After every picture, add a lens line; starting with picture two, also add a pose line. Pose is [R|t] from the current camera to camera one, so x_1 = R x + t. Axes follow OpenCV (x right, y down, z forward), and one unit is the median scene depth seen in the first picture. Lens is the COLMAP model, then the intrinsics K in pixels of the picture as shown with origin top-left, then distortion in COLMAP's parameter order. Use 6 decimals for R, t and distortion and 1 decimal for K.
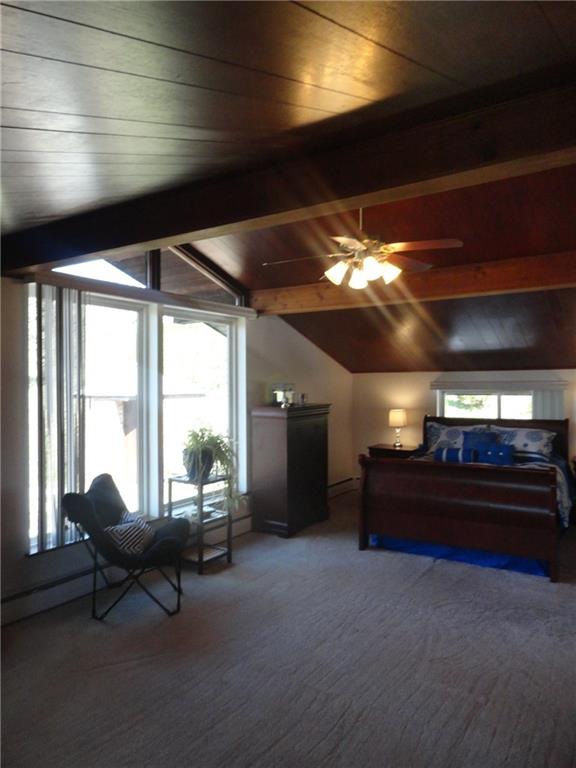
lens RADIAL K [[530.8, 0, 287.0], [0, 530.8, 382.6], [0, 0, 1]] dist [-0.000305, 0.008085]
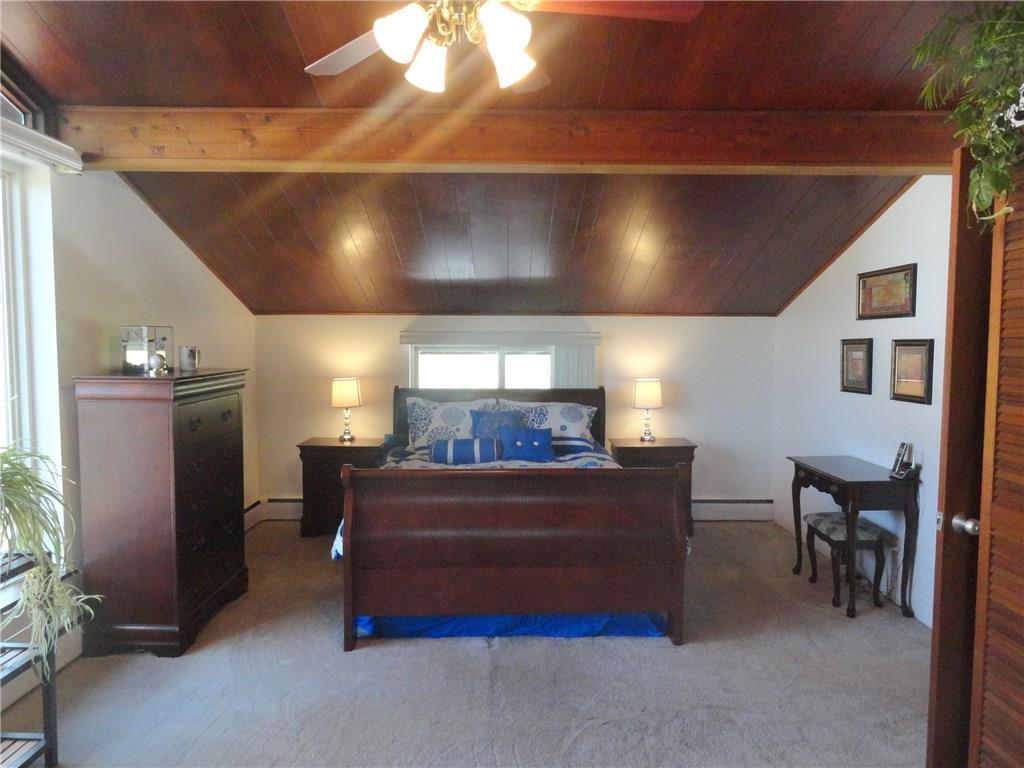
lens RADIAL K [[707.8, 0, 514.9], [0, 707.8, 389.1], [0, 0, 1]] dist [-0.000305, 0.008085]
pose [[0.833353, -0.026810, 0.552090, -0.084304], [-0.008688, 0.998064, 0.061580, 0.016562], [-0.552673, -0.056114, 0.831507, 0.306241]]
